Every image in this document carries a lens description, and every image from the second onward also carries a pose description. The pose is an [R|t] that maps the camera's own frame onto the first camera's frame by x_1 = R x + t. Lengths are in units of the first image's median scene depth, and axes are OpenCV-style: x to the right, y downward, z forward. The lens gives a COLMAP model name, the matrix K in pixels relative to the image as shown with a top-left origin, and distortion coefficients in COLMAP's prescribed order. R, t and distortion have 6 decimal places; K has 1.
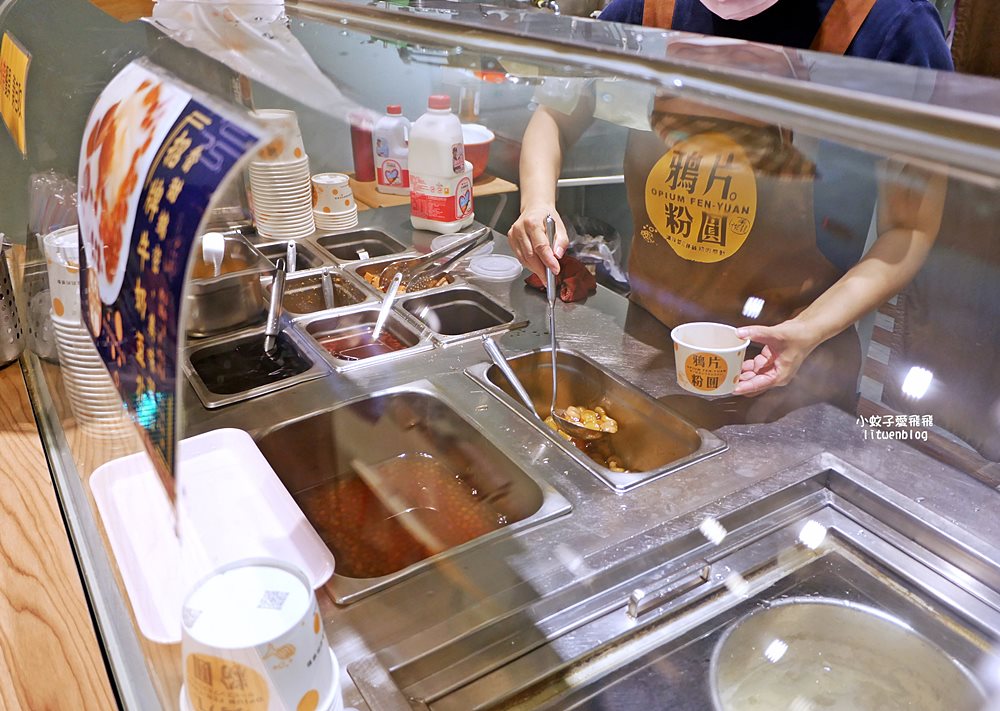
lens RADIAL K [[852.7, 0, 503.1], [0, 852.7, 350.8], [0, 0, 1]] dist [-0.018517, -0.003100]
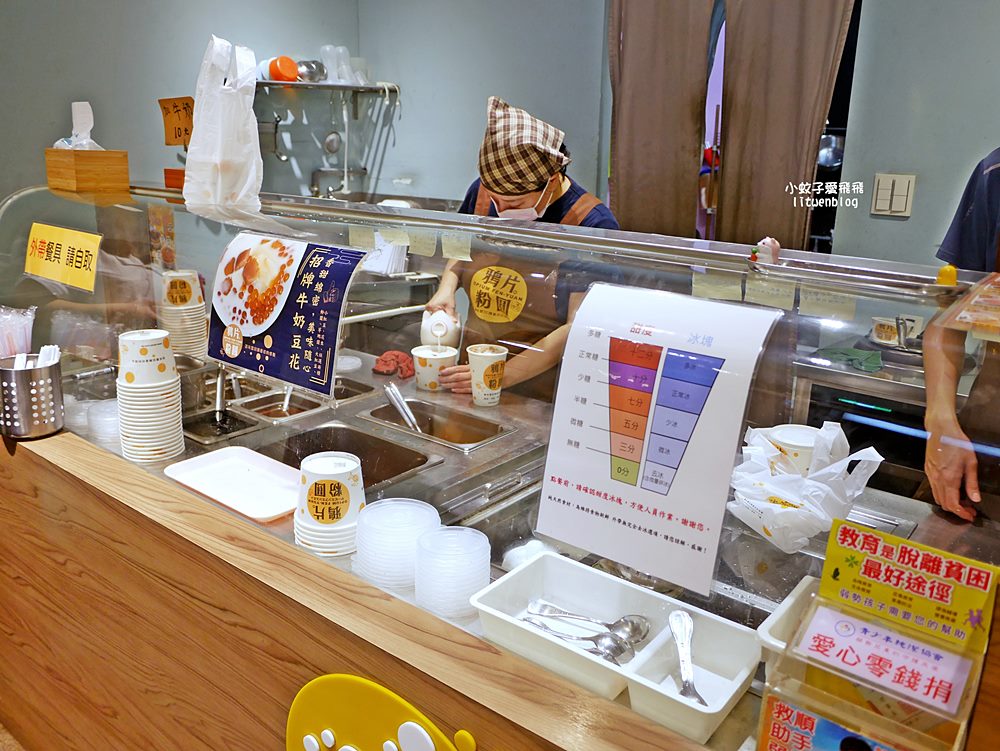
lens RADIAL K [[872.9, 0, 497.1], [0, 872.9, 376.5], [0, 0, 1]] dist [-0.063579, 0.032405]
pose [[0.951620, -0.071993, 0.298724, -0.361259], [0.124483, 0.979142, -0.160580, 0.322836], [-0.280932, 0.189997, 0.940733, -0.847191]]
